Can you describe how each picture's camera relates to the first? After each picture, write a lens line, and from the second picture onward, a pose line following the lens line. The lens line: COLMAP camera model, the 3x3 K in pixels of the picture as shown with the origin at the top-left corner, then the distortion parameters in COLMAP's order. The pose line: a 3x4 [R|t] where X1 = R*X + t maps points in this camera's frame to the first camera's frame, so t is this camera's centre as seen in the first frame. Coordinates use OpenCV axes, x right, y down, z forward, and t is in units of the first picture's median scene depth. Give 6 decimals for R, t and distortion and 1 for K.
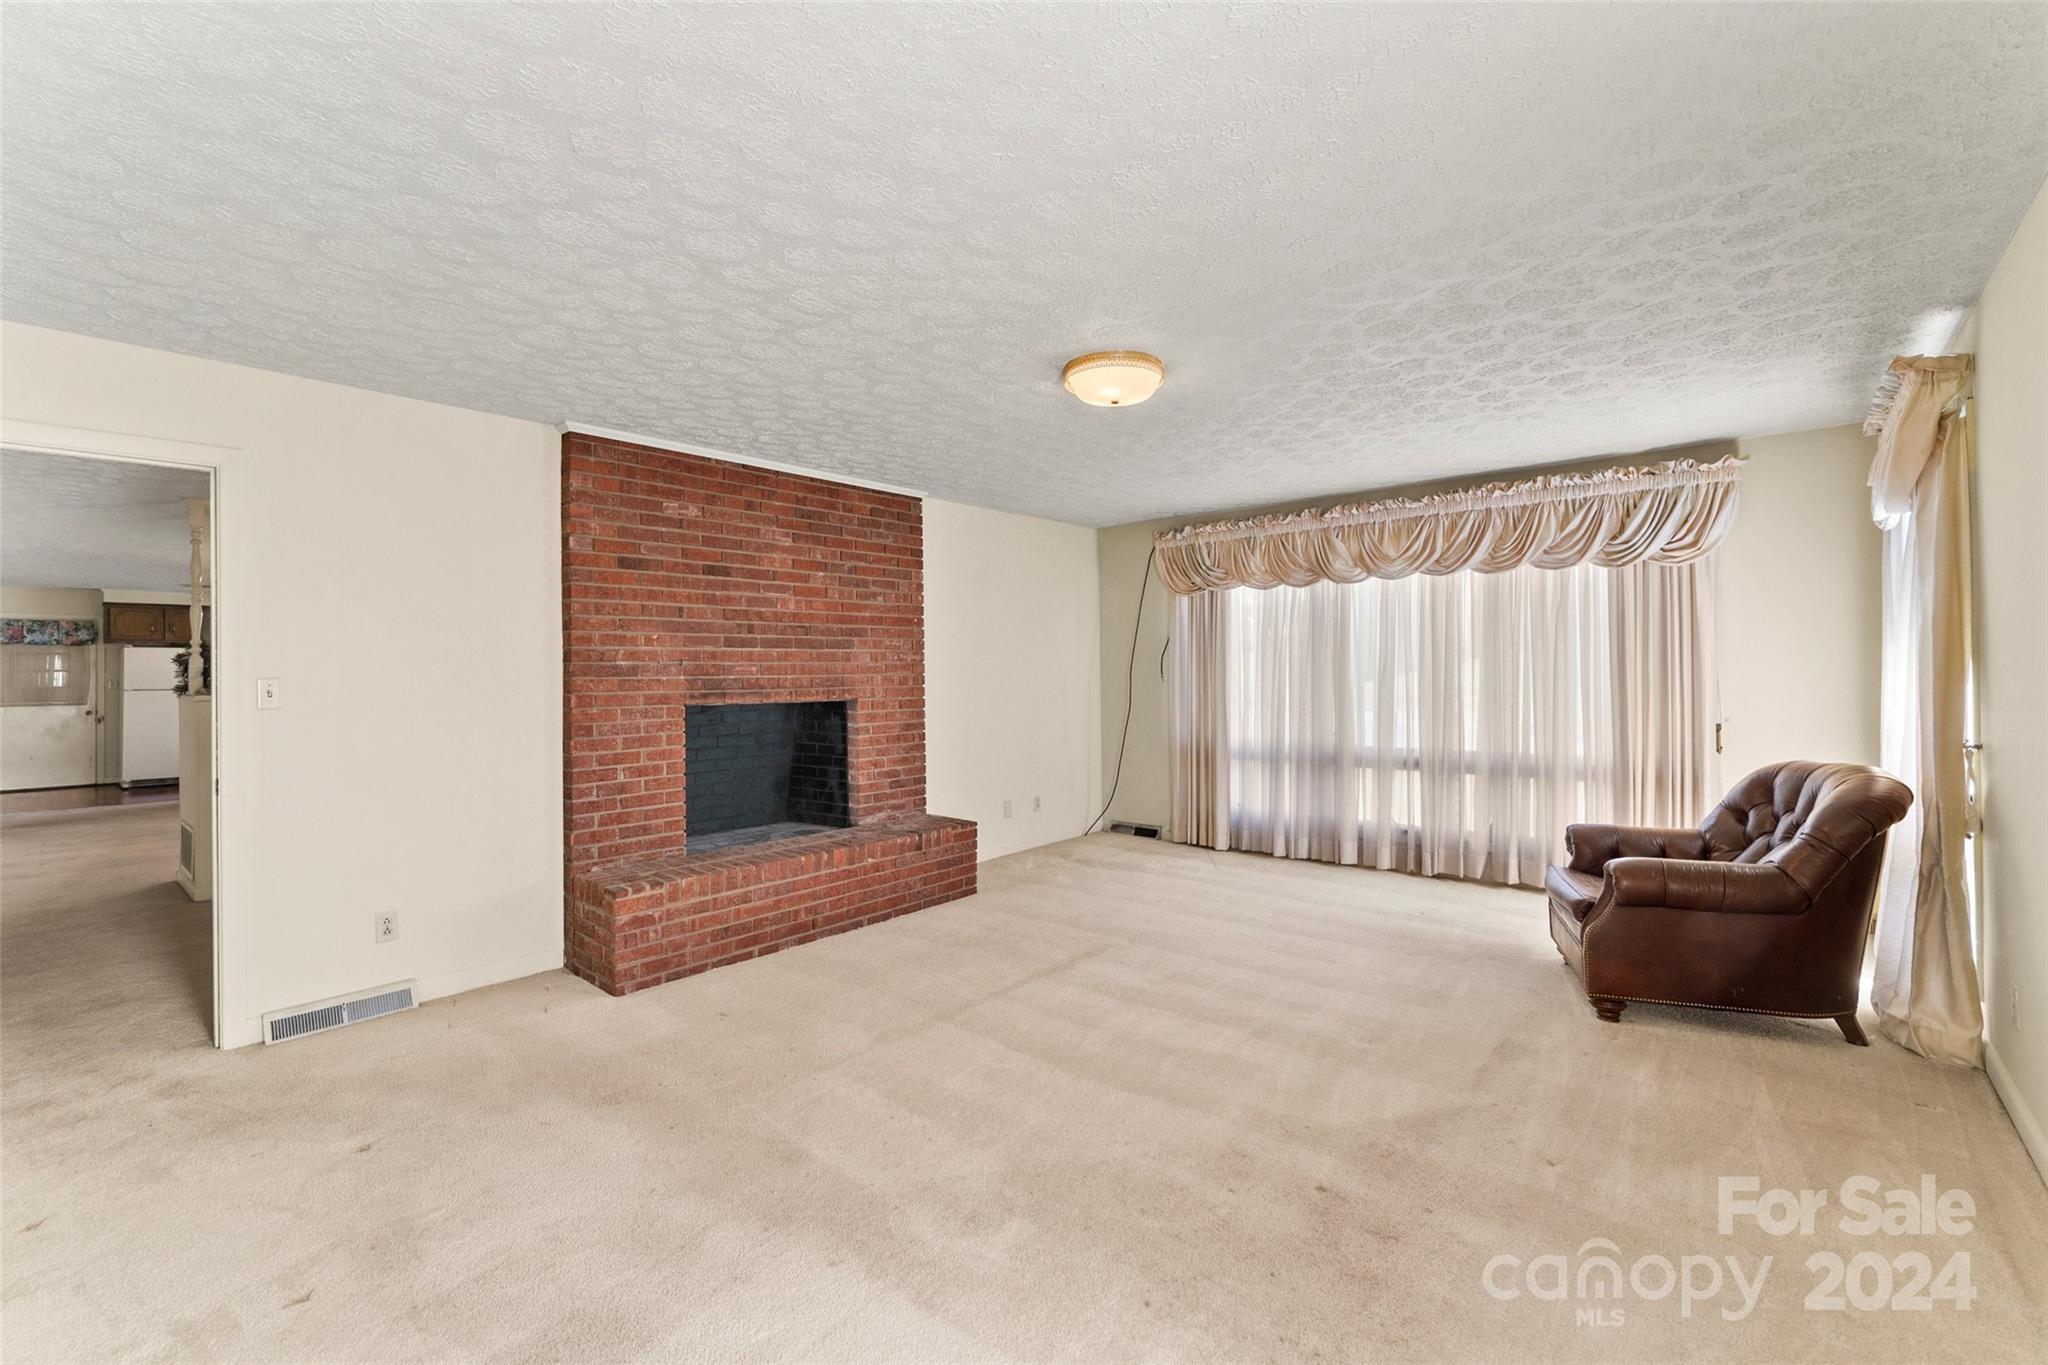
lens RADIAL K [[866.3, 0, 1023.6], [0, 866.3, 673.2], [0, 0, 1]] dist [-0.000327, 0.000273]
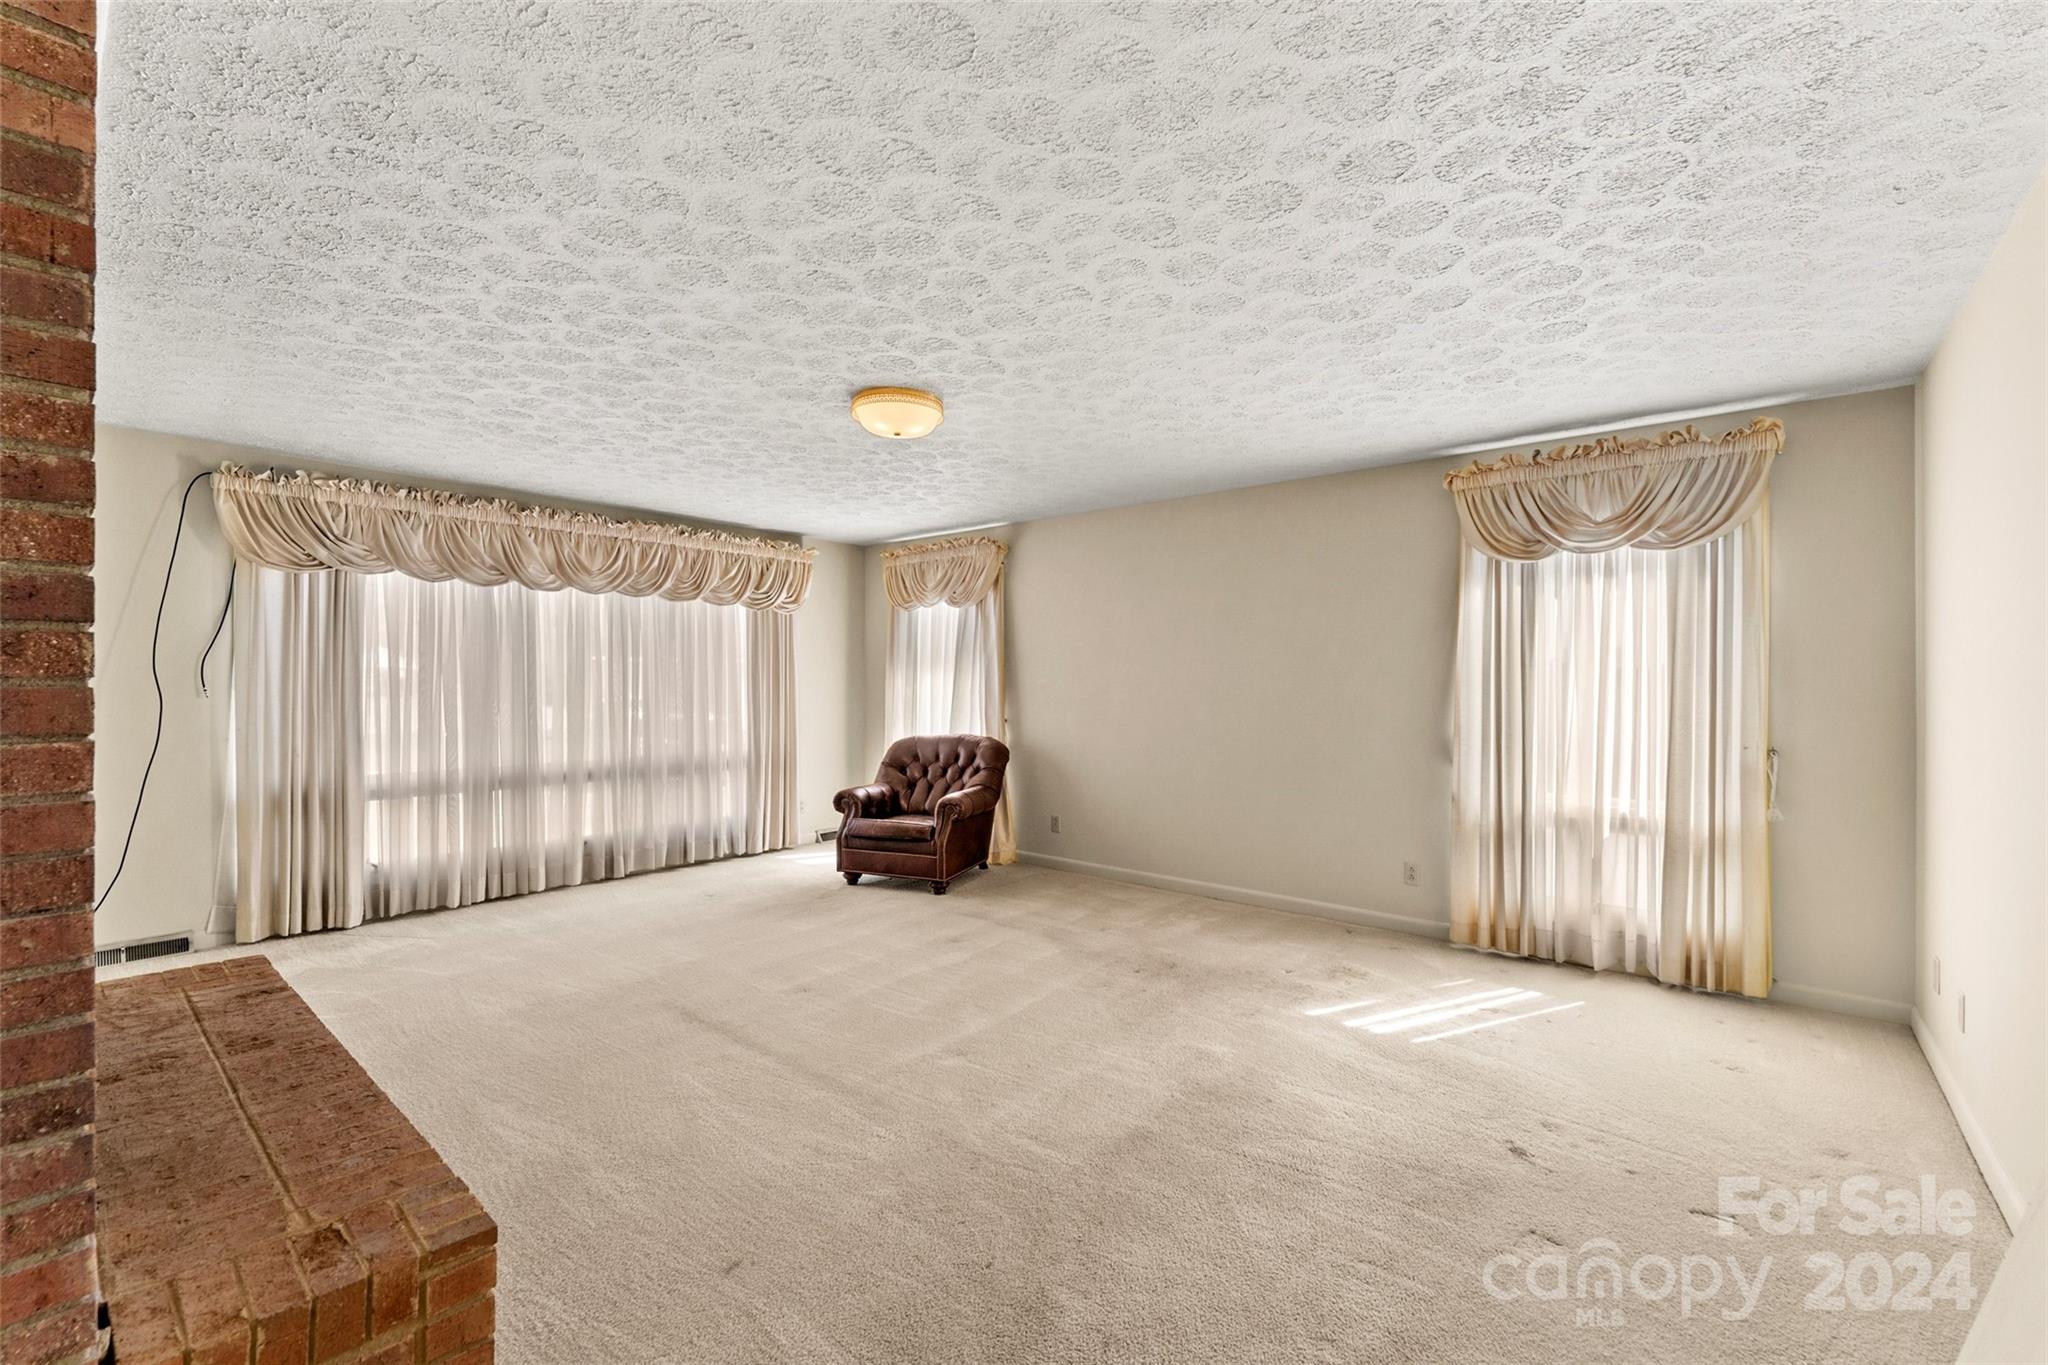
lens RADIAL K [[866.3, 0, 1018.8], [0, 866.3, 676.5], [0, 0, 1]] dist [-0.000327, 0.000273]
pose [[0.010253, 0.021635, 0.999713, -0.580025], [-0.002004, 0.999764, -0.021616, 0.009198], [-0.999945, -0.001781, 0.010294, 0.493191]]
